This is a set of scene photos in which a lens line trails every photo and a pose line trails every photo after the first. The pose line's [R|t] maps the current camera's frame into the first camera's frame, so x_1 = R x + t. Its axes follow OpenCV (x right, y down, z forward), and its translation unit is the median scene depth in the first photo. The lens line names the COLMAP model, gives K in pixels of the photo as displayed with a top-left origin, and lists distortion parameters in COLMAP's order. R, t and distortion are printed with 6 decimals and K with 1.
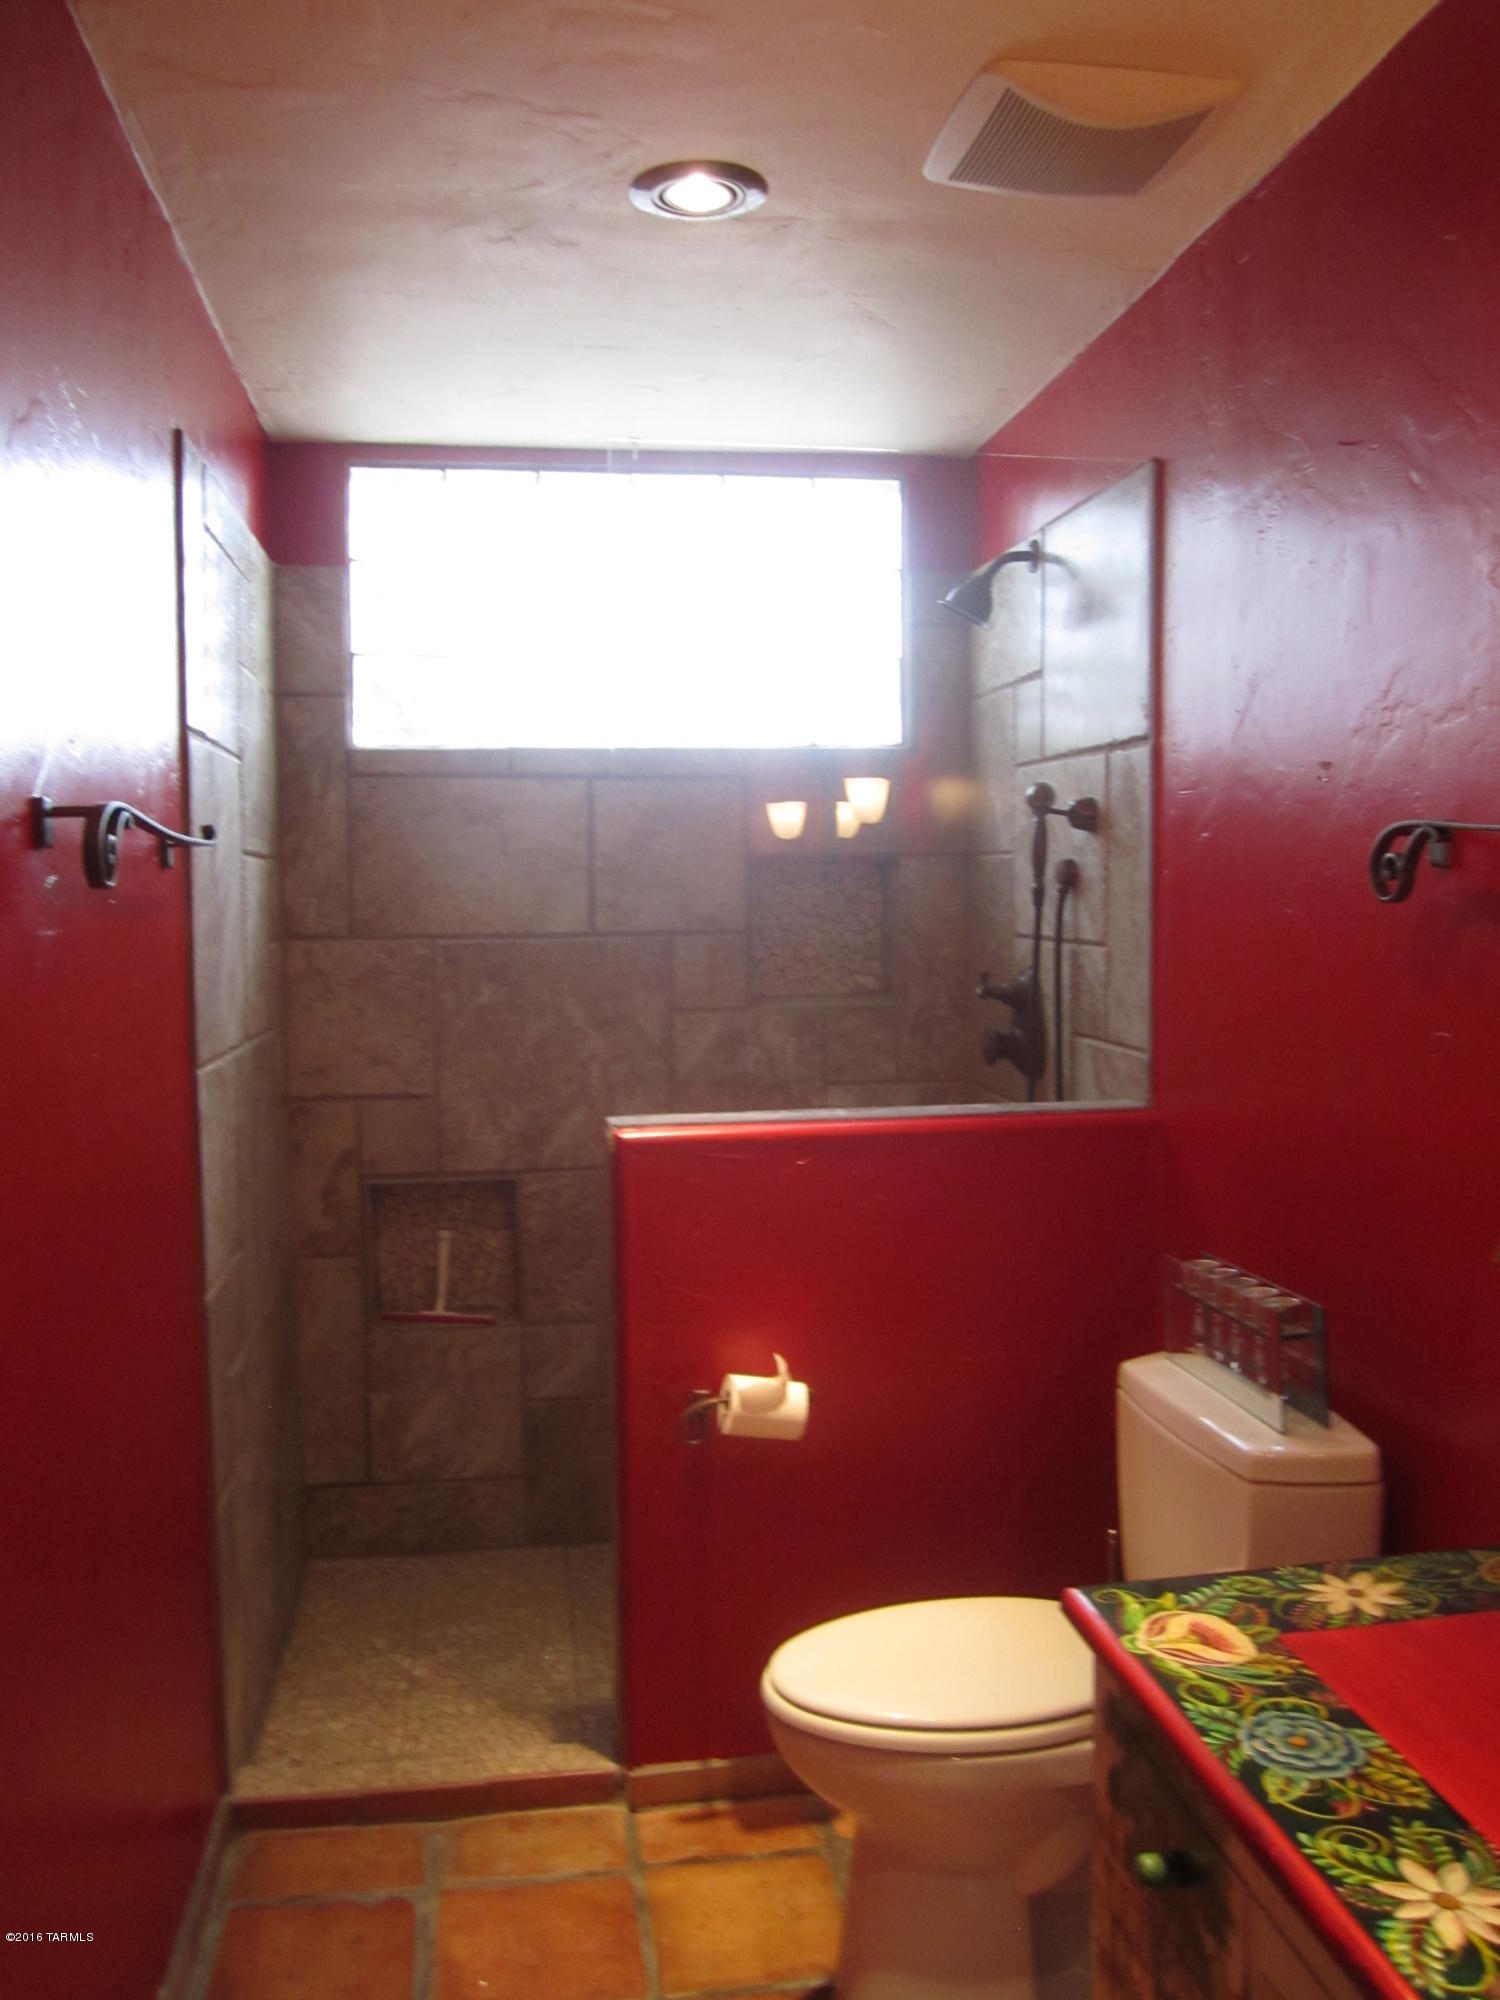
lens RADIAL K [[1652.0, 0, 742.7], [0, 1652.0, 999.6], [0, 0, 1]] dist [-0.049405, 0.016083]
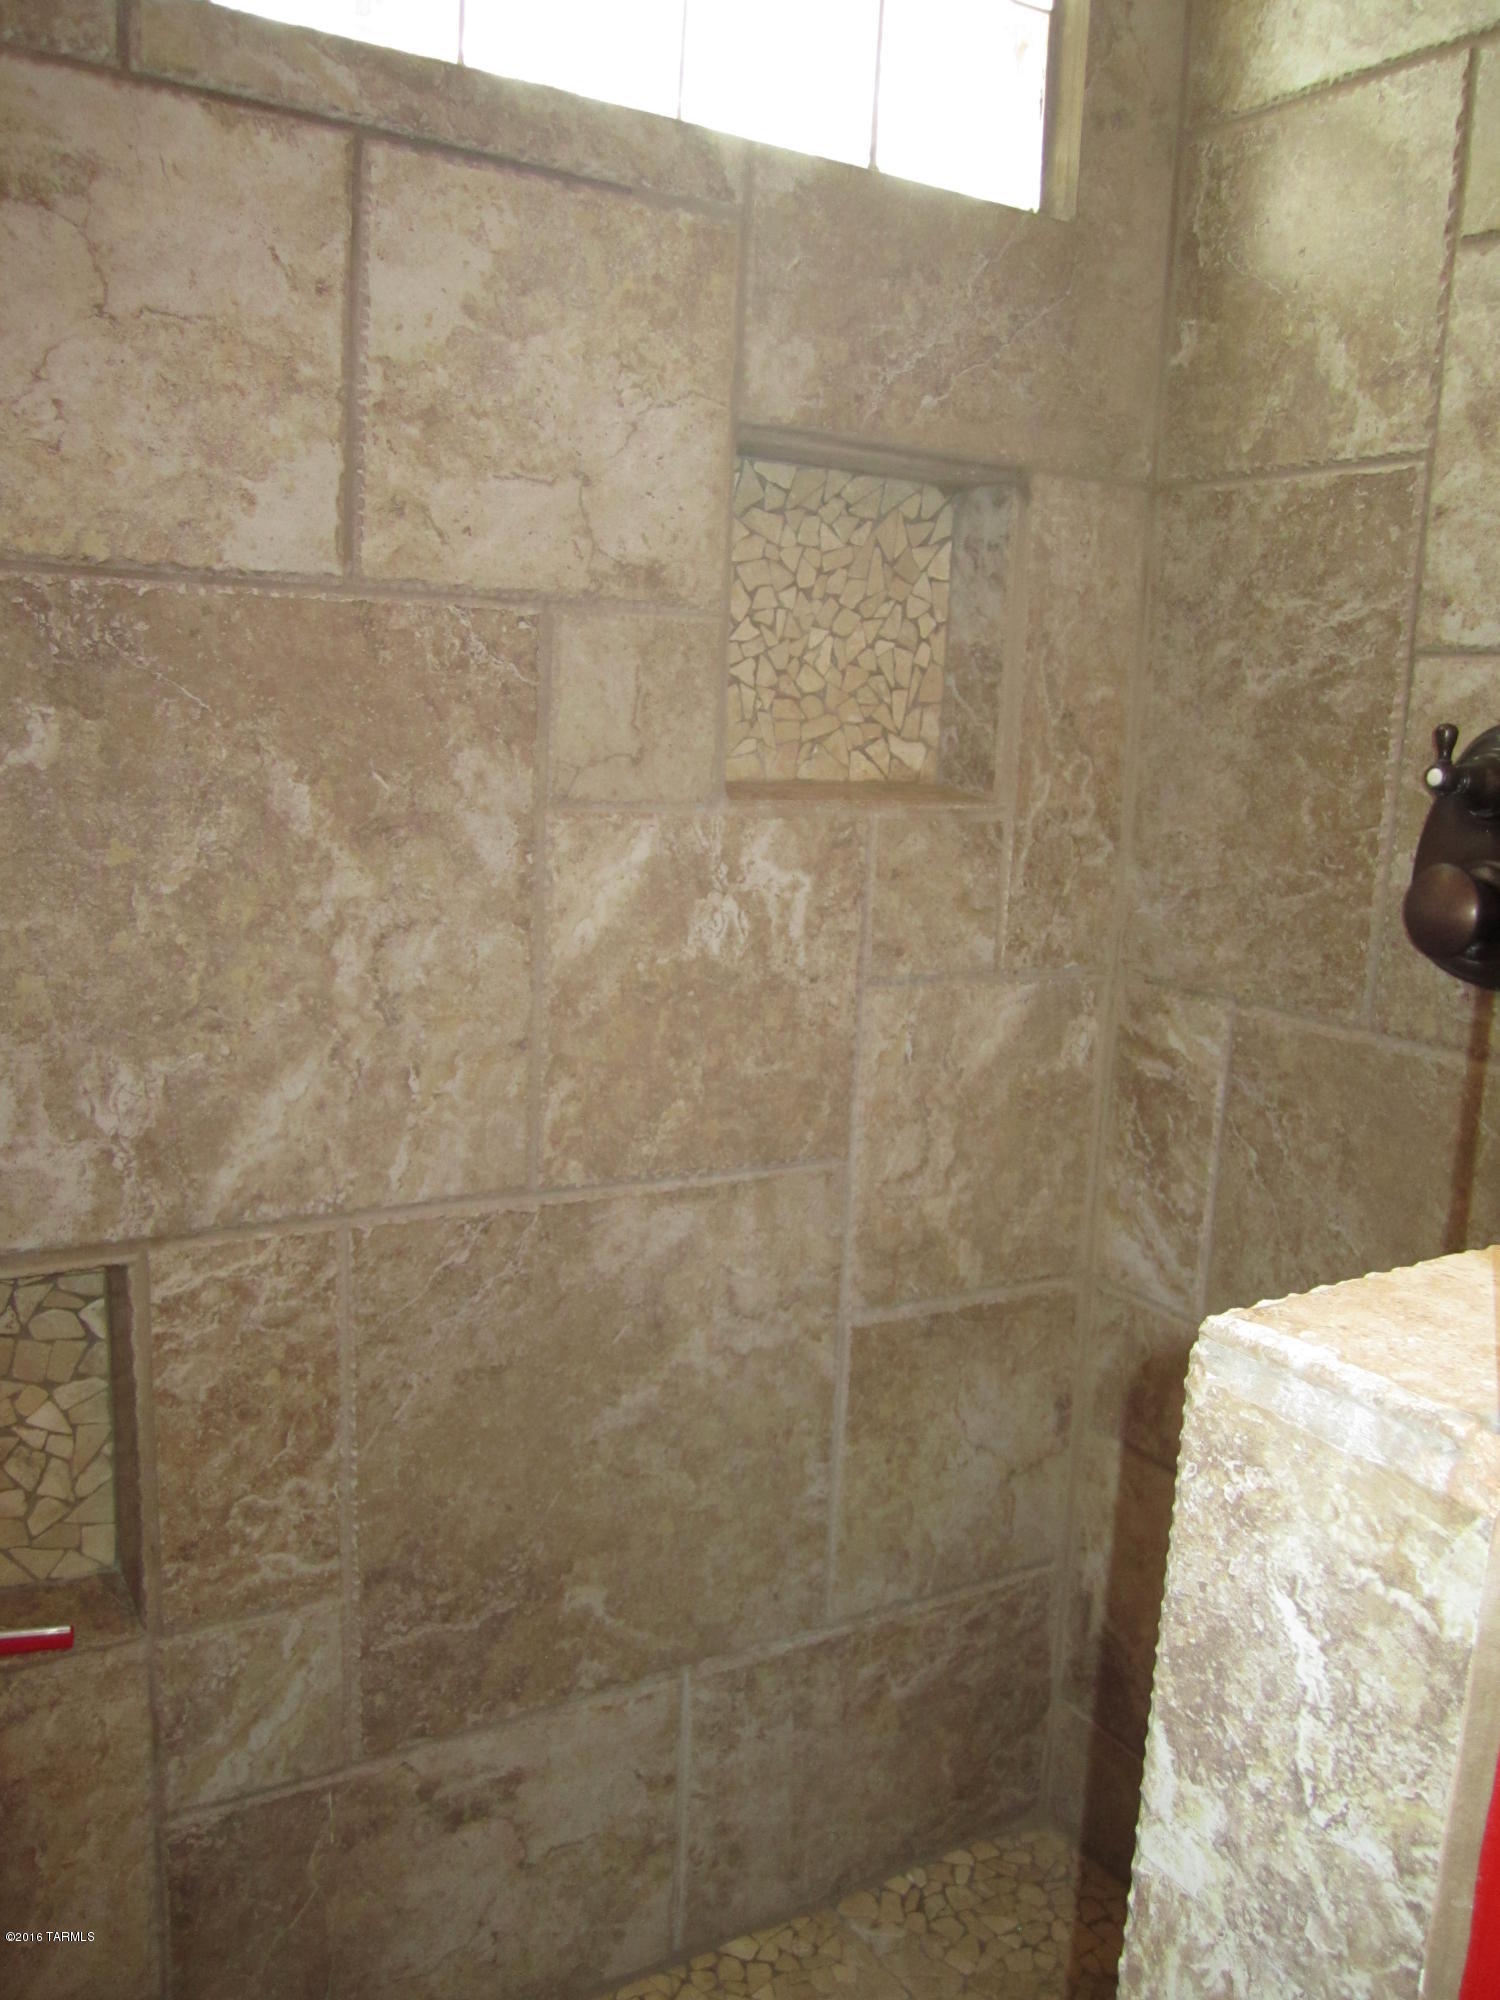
lens RADIAL K [[1652.0, 0, 757.3], [0, 1652.0, 998.4], [0, 0, 1]] dist [-0.049405, 0.016083]
pose [[0.922726, -0.016454, 0.385104, -0.178509], [-0.023017, 0.994954, 0.097659, 0.015827], [-0.384768, -0.098977, 0.917691, 0.754446]]
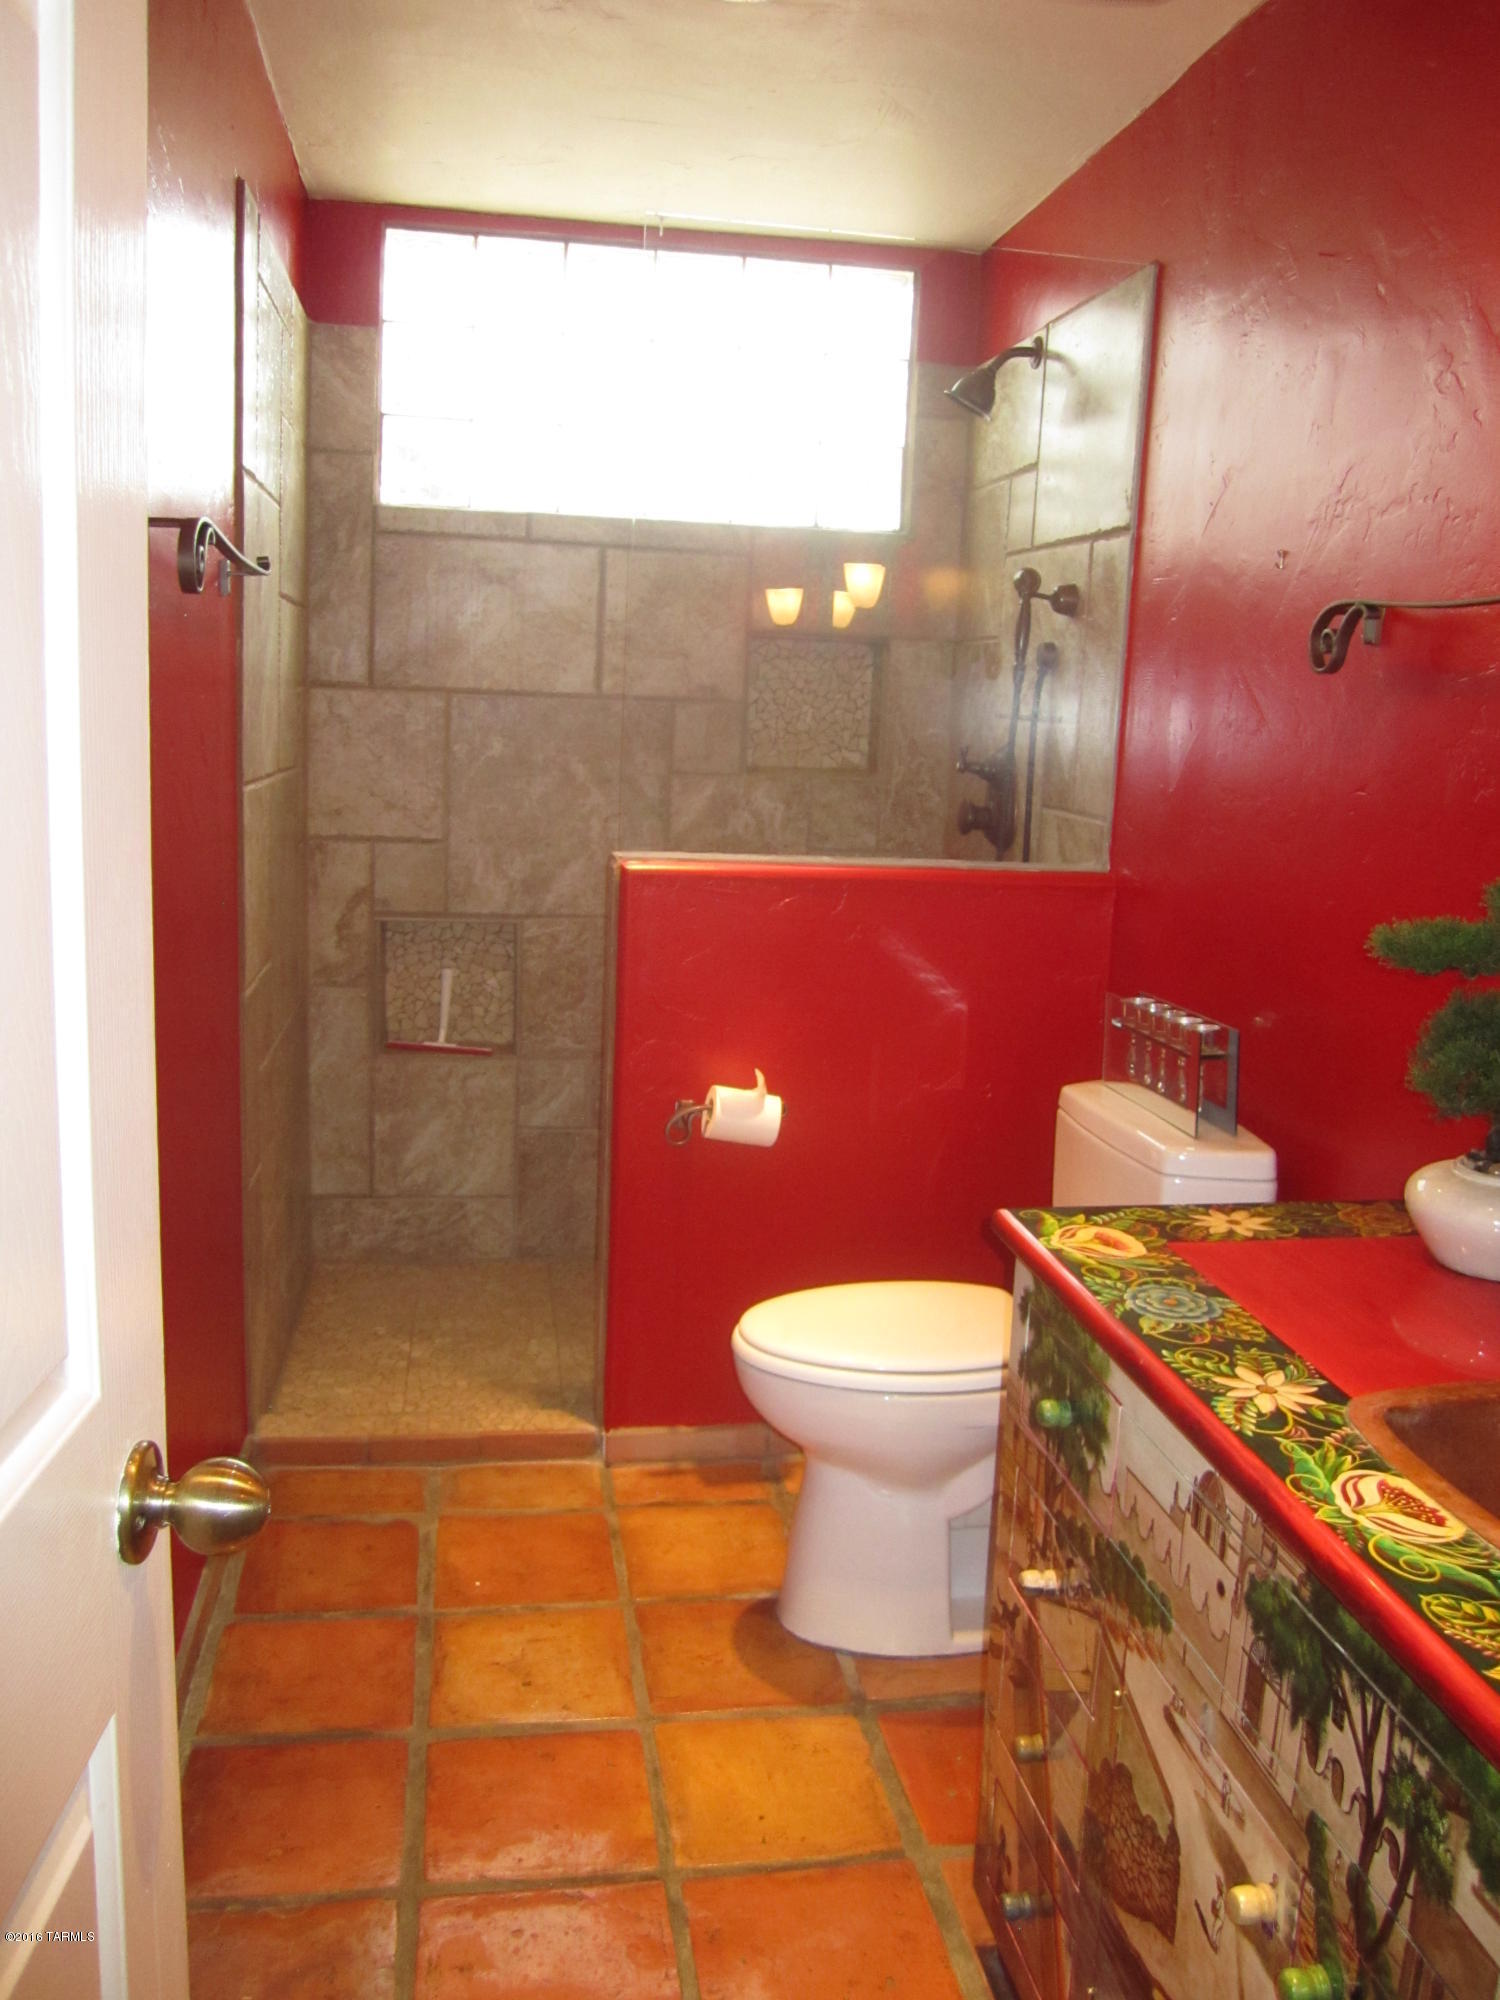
lens RADIAL K [[1652.0, 0, 739.1], [0, 1652.0, 991.7], [0, 0, 1]] dist [-0.049405, 0.016083]
pose [[0.998562, 0.051080, 0.016290, -0.010119], [-0.052539, 0.992818, 0.107476, 0.036290], [-0.010683, -0.108177, 0.994074, -0.090543]]
